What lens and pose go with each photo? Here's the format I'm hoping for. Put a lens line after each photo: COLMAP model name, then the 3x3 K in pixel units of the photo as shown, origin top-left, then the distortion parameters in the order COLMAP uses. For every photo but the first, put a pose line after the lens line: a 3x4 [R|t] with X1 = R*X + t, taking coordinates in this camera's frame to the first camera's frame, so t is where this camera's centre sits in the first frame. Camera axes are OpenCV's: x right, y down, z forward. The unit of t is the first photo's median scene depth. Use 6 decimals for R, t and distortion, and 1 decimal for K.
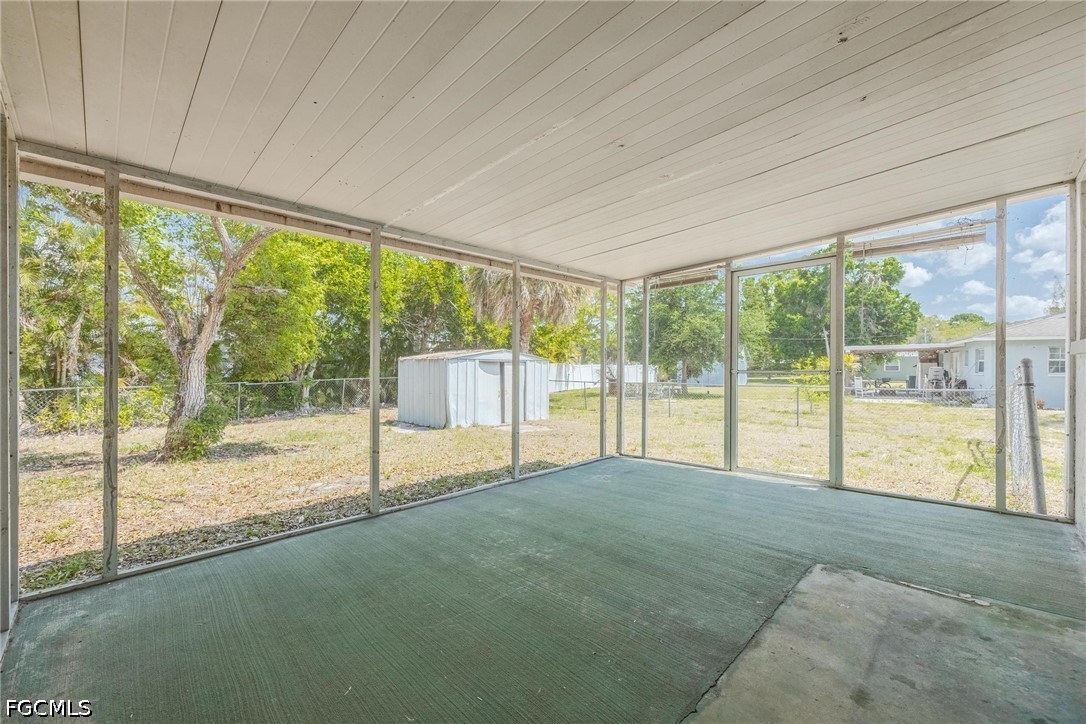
lens RADIAL K [[442.9, 0, 549.0], [0, 442.9, 365.2], [0, 0, 1]] dist [0.003455, 0.000551]
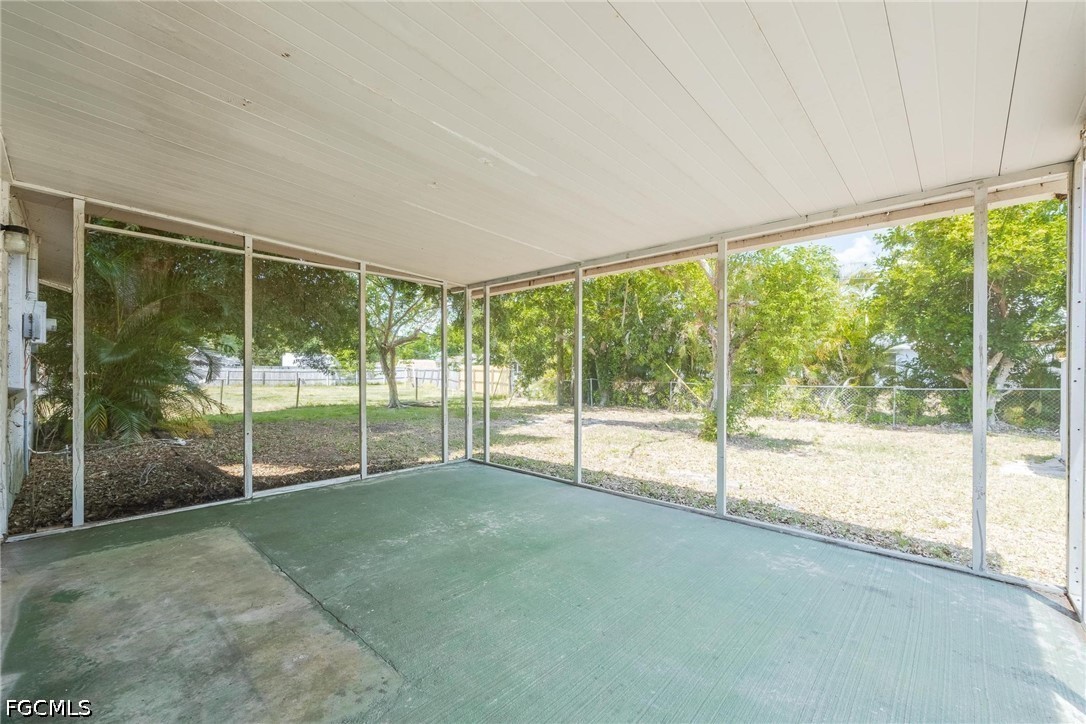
lens RADIAL K [[442.9, 0, 549.0], [0, 442.9, 365.2], [0, 0, 1]] dist [0.003455, 0.000551]
pose [[0.039214, -0.005970, -0.999213, 0.979689], [0.003270, 0.999978, -0.005847, -0.009925], [0.999225, -0.003038, 0.039233, 0.919652]]
